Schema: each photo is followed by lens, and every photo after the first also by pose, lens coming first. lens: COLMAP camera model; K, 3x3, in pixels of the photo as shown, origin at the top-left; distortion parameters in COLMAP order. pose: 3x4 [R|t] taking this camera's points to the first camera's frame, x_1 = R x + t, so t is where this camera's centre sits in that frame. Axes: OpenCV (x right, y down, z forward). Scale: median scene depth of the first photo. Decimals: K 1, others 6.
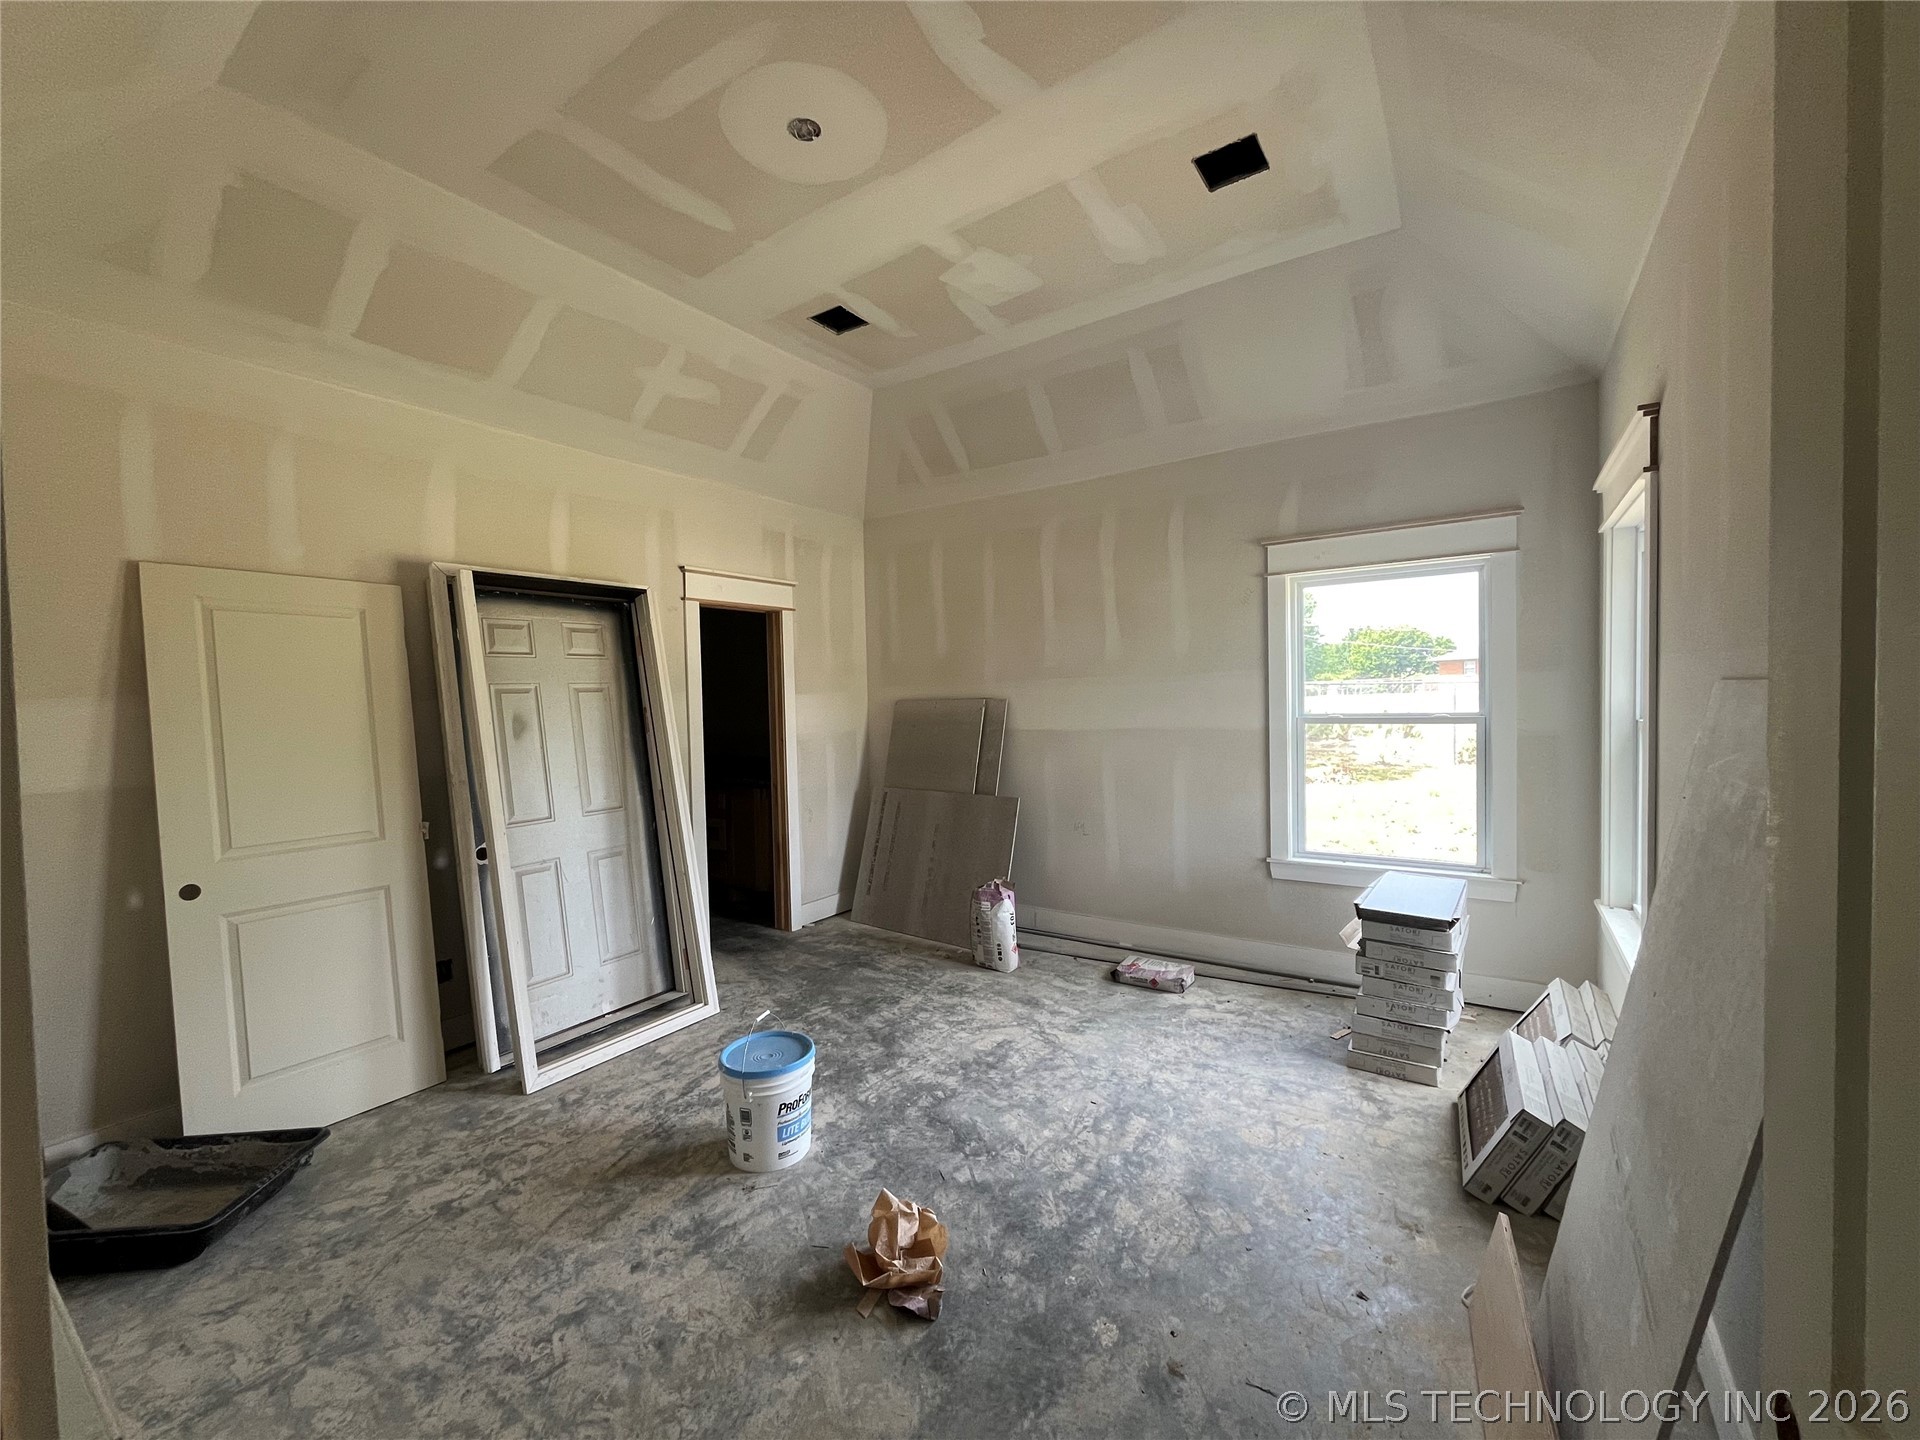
lens RADIAL K [[778.7, 0, 960.0], [0, 778.7, 720.0], [0, 0, 1]] dist [0.001087, 0.000229]
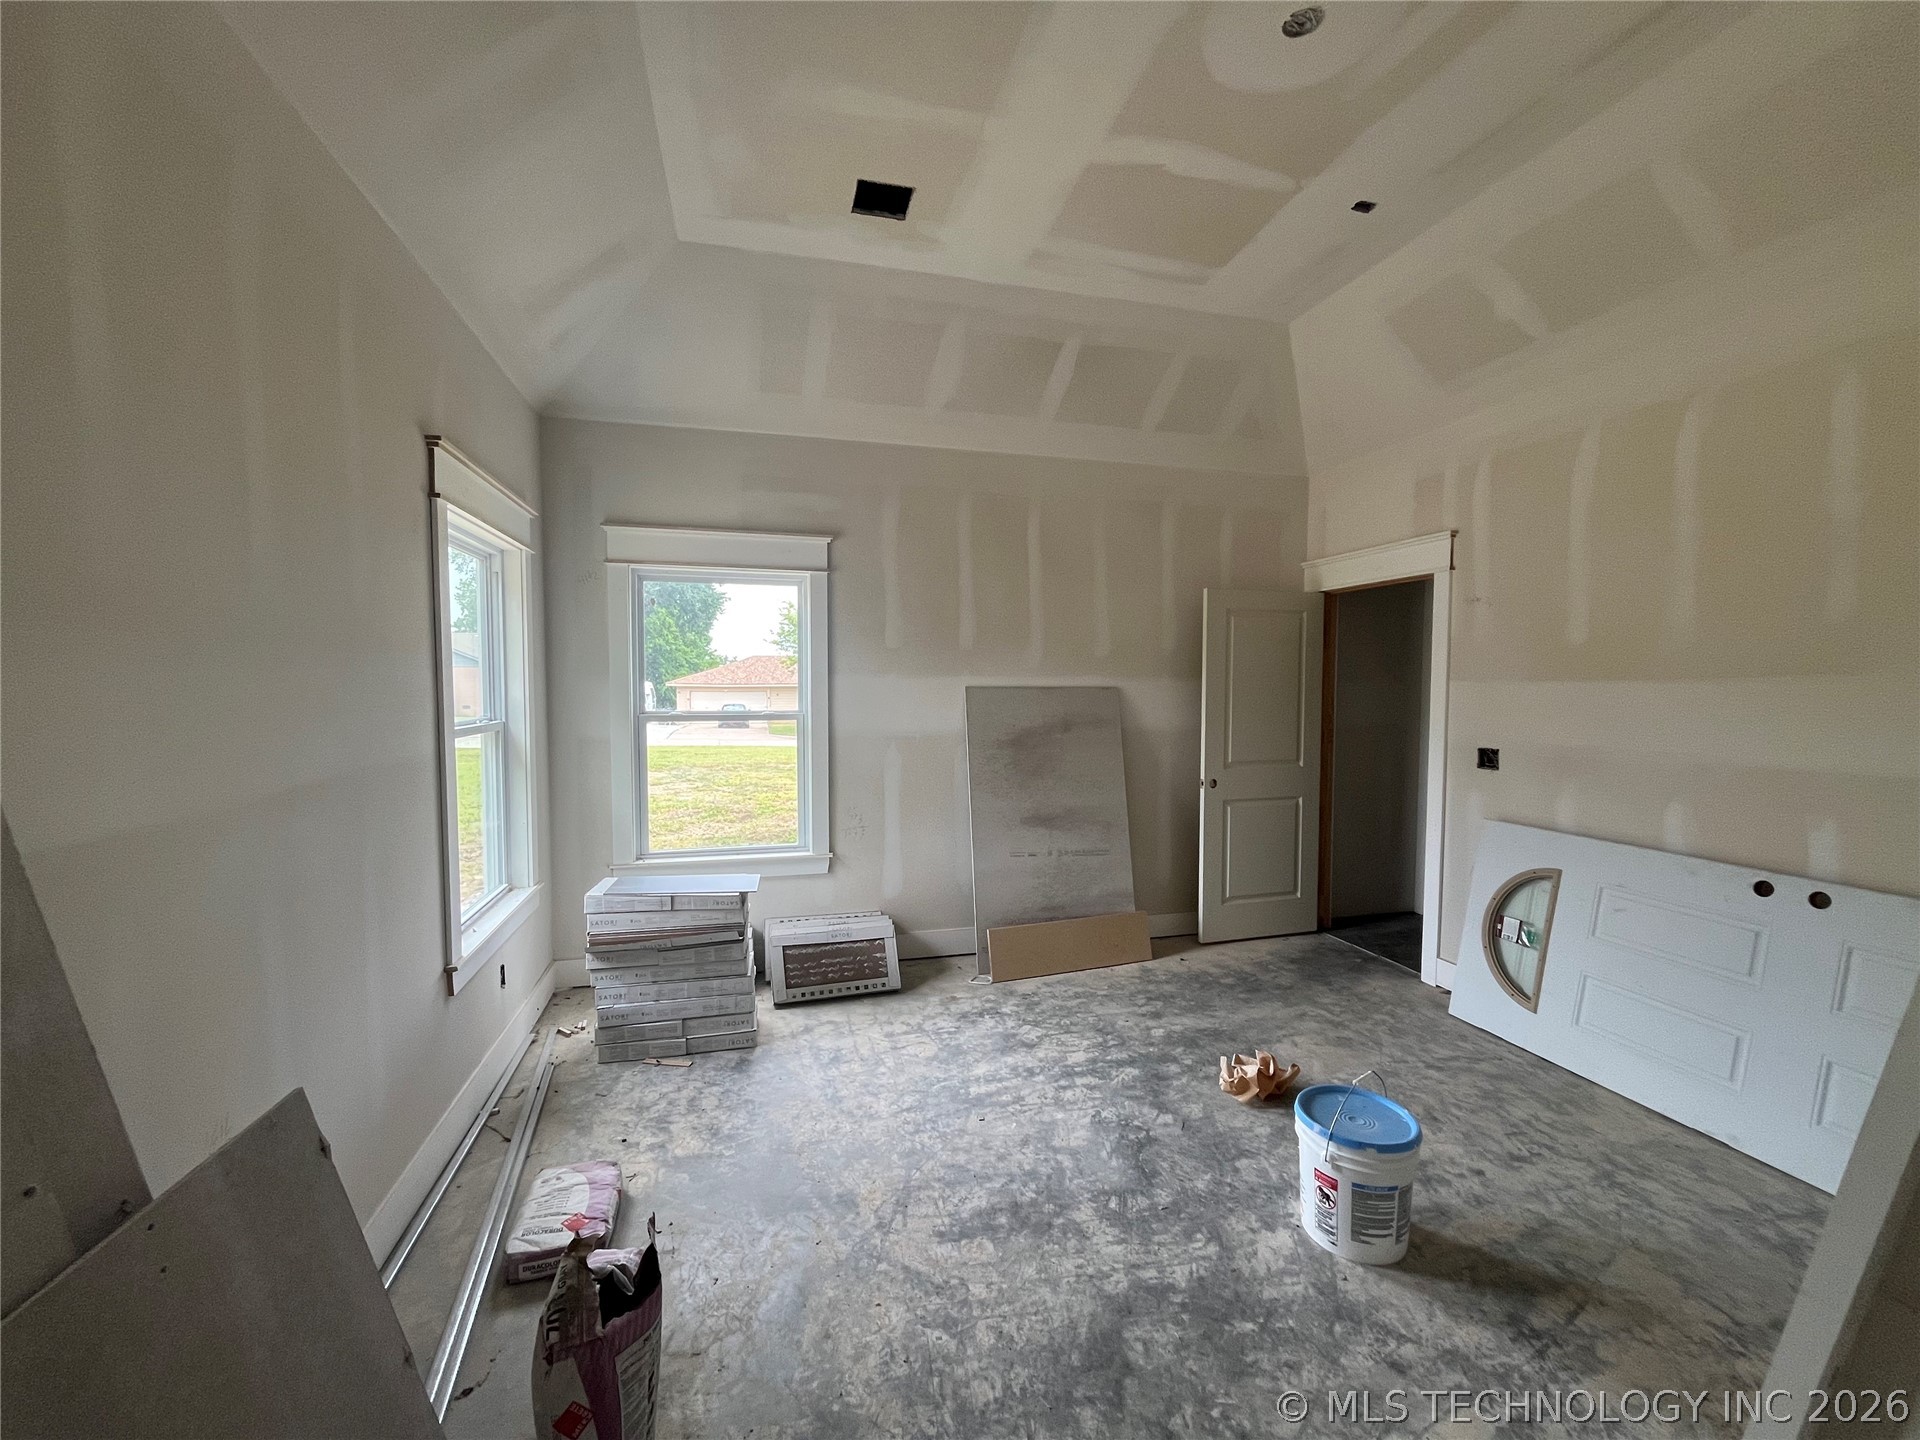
lens RADIAL K [[778.7, 0, 960.0], [0, 778.7, 720.0], [0, 0, 1]] dist [0.001087, 0.000229]
pose [[-0.755690, -0.011163, 0.654834, -0.446480], [0.034323, 0.997806, 0.056618, -0.051547], [-0.654029, 0.065262, -0.753649, 1.790755]]
